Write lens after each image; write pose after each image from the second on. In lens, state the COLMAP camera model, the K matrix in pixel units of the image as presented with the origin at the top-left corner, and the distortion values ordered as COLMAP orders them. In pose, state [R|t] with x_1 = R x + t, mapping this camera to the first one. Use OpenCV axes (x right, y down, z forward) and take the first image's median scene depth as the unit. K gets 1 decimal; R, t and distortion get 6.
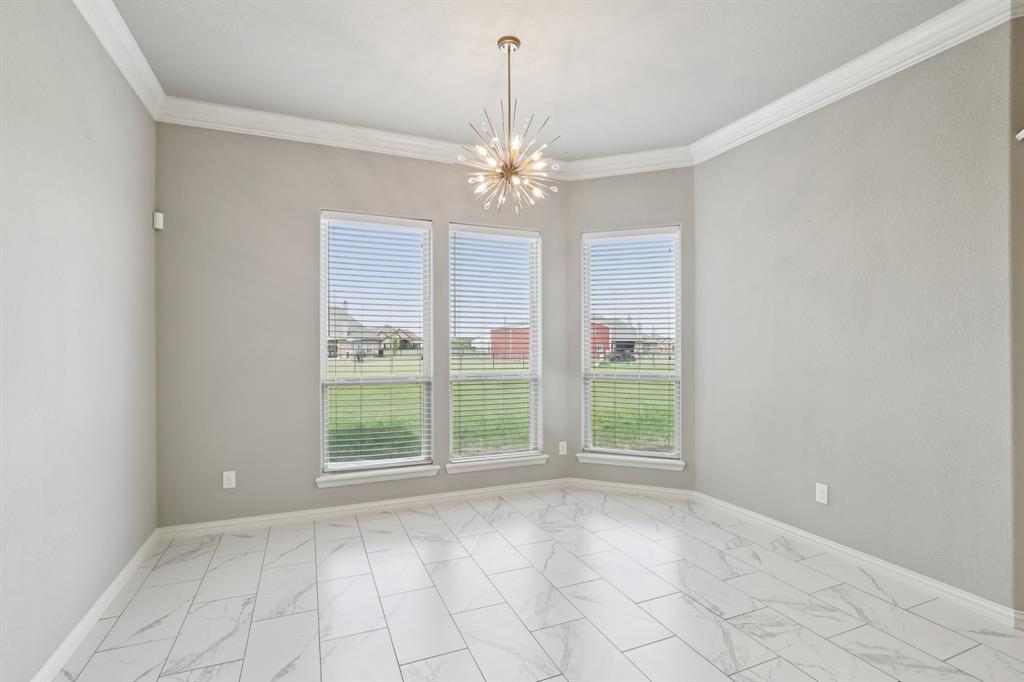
lens RADIAL K [[494.6, 0, 519.5], [0, 494.6, 342.8], [0, 0, 1]] dist [-0.000792, 0.004541]
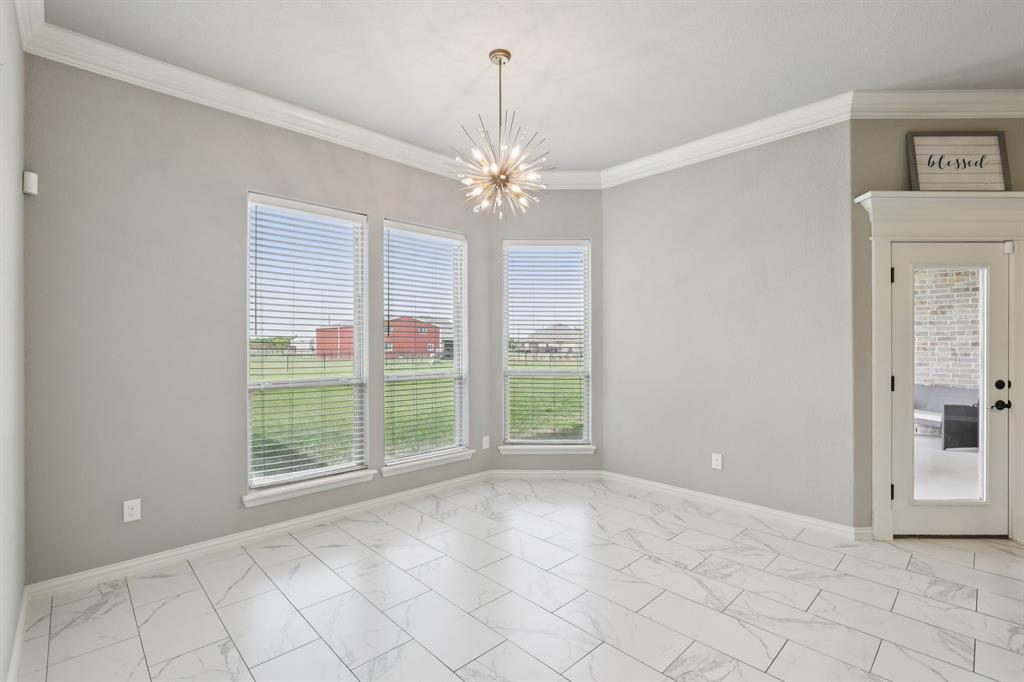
lens RADIAL K [[474.3, 0, 516.2], [0, 474.3, 340.1], [0, 0, 1]] dist [-0.005732, 0.004957]
pose [[0.933484, 0.001705, 0.358614, -0.257984], [-0.000413, 0.999993, -0.003678, -0.001110], [-0.358618, 0.003285, 0.933479, 0.042203]]
